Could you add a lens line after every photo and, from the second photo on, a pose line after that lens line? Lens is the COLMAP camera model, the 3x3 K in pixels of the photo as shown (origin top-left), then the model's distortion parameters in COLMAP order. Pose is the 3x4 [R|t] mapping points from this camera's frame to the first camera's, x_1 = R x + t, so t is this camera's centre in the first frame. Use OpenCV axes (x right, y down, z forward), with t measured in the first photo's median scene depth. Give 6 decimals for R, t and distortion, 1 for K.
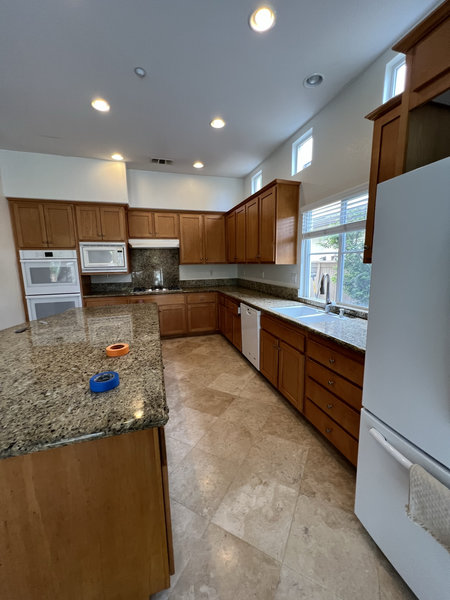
lens RADIAL K [[239.9, 0, 226.7], [0, 239.9, 299.6], [0, 0, 1]] dist [-0.000819, -0.000125]
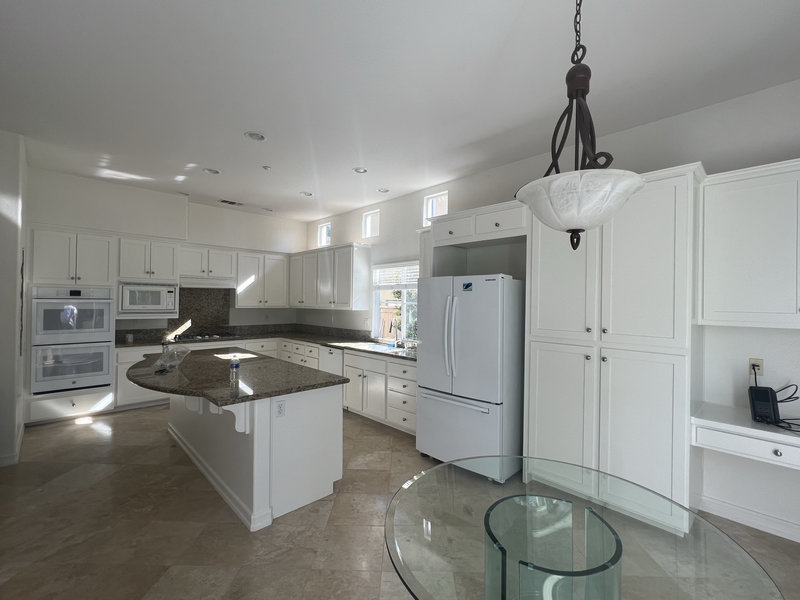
lens RADIAL K [[350.6, 0, 400.8], [0, 350.6, 300.3], [0, 0, 1]] dist [-0.000335, -0.000036]
pose [[0.890738, 0.027465, 0.453687, -0.302830], [0.045114, 0.987901, -0.148379, 0.057810], [-0.452273, 0.152634, 0.878722, -0.513400]]
